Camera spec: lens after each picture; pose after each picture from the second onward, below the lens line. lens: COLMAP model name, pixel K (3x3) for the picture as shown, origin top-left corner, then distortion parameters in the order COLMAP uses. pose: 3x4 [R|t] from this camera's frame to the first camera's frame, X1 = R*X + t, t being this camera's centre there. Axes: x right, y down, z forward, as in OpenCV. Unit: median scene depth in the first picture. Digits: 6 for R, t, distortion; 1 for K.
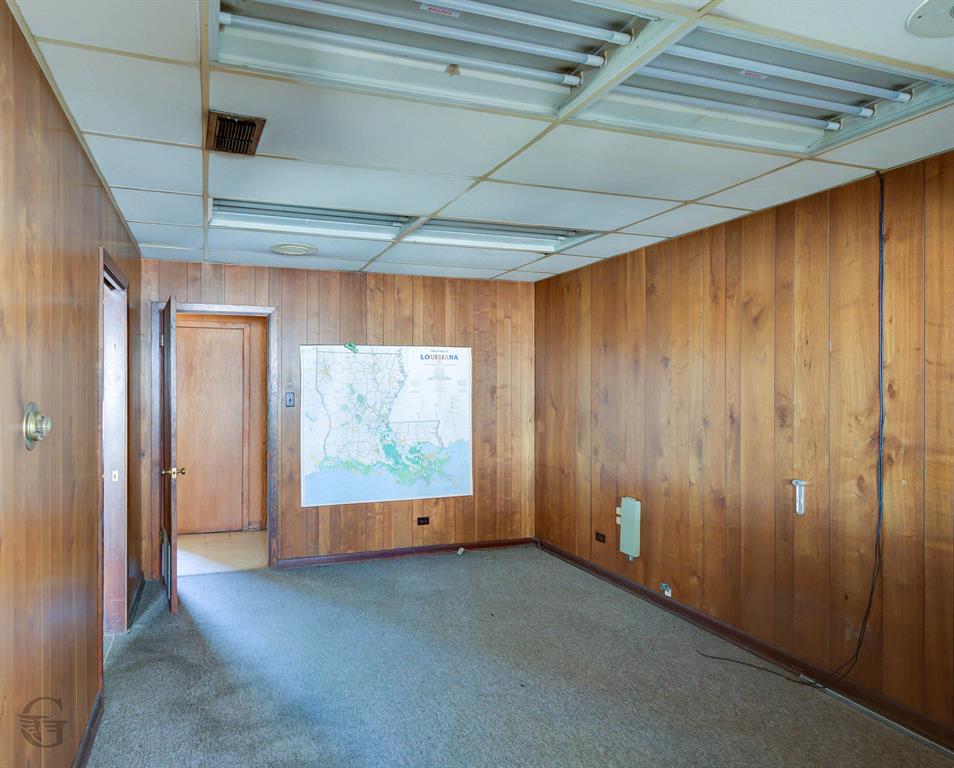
lens RADIAL K [[712.0, 0, 475.7], [0, 712.0, 377.7], [0, 0, 1]] dist [-0.005600, 0.000739]
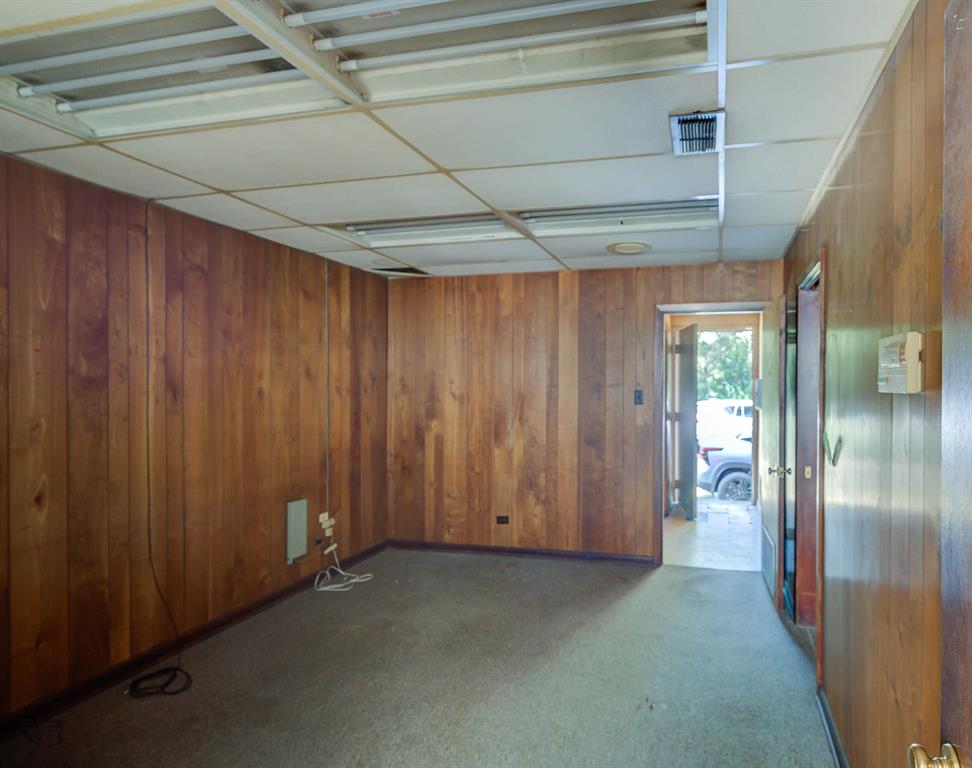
lens RADIAL K [[725.4, 0, 485.4], [0, 725.4, 392.8], [0, 0, 1]] dist [-0.005600, 0.000739]
pose [[0.784668, 0.006593, -0.619881, 0.535602], [0.004751, 0.999850, 0.016648, 0.007064], [0.619897, -0.016009, 0.784520, 0.197010]]
